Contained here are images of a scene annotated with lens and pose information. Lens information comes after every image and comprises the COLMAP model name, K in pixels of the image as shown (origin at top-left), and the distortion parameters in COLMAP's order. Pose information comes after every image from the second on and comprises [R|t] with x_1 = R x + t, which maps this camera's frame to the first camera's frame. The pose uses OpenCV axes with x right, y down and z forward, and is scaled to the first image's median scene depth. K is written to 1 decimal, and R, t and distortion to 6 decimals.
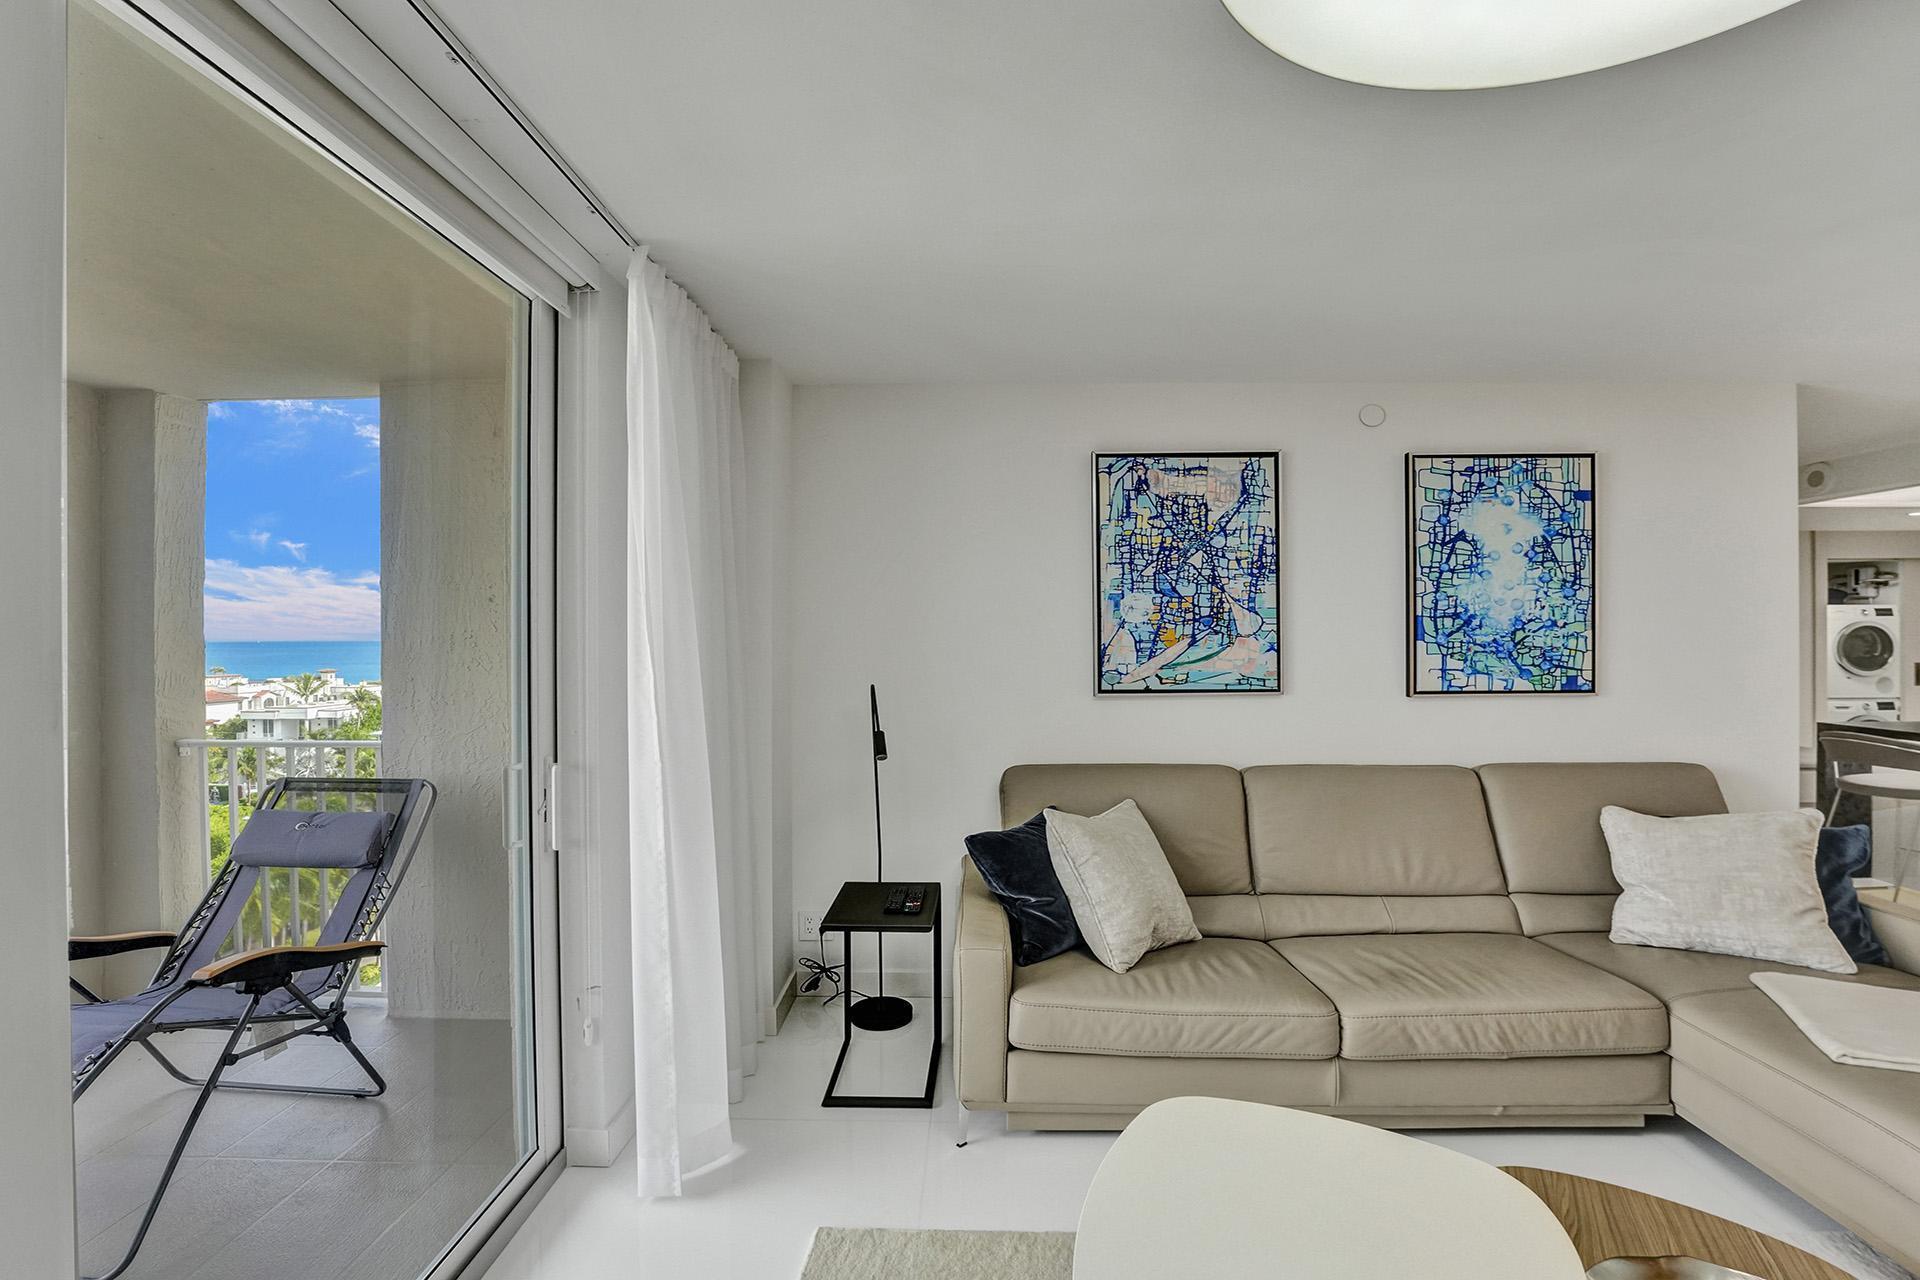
lens RADIAL K [[888.2, 0, 960.7], [0, 888.2, 648.2], [0, 0, 1]] dist [-0.004405, 0.001039]
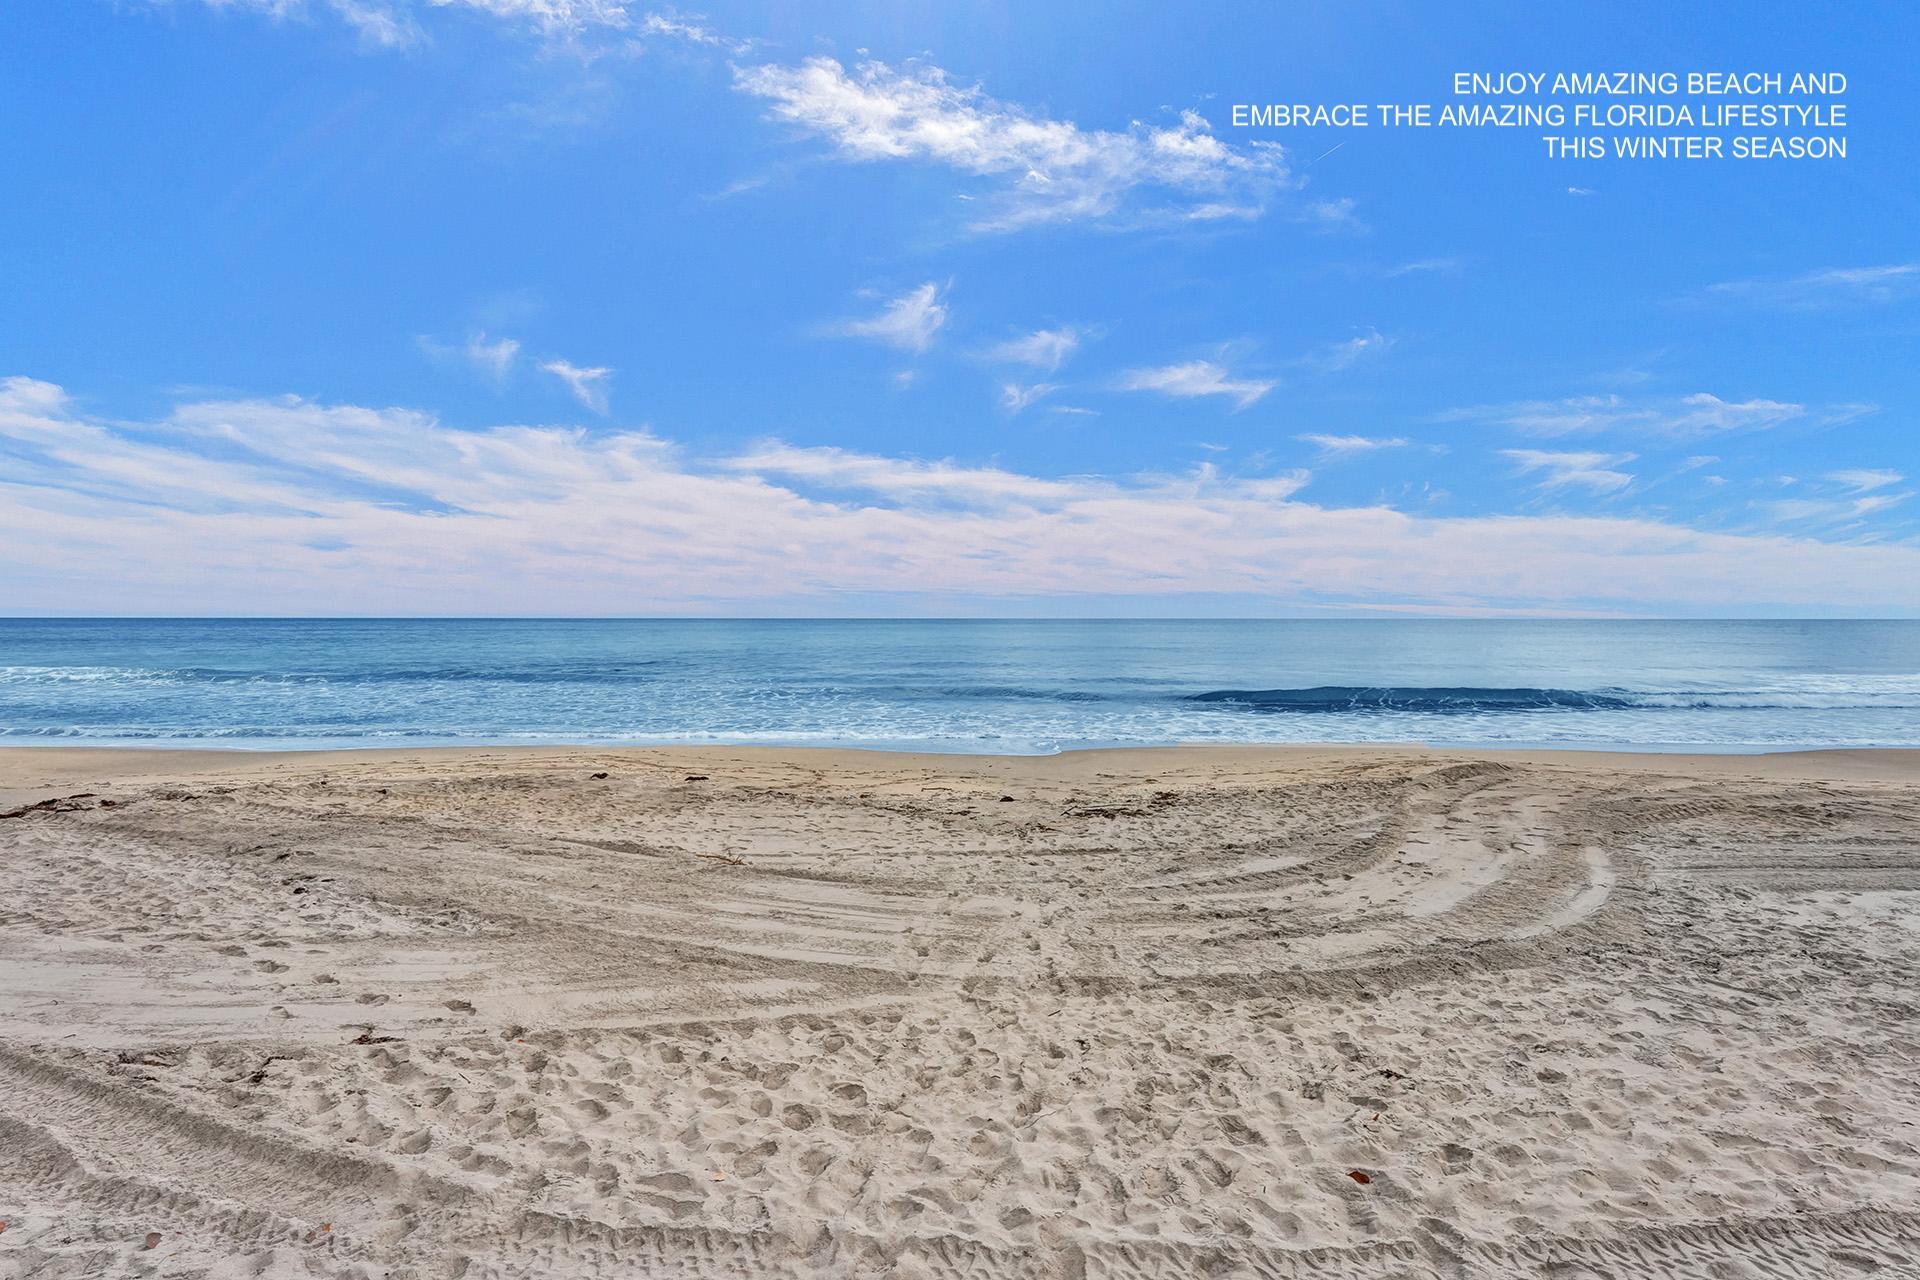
lens RADIAL K [[888.2, 0, 959.0], [0, 888.2, 636.8], [0, 0, 1]] dist [-0.004405, 0.001039]
pose [[0.714450, 0.002696, -0.699681, -0.352680], [-0.000810, 0.999995, 0.003025, -0.000576], [0.699686, -0.001595, 0.714449, 0.825872]]
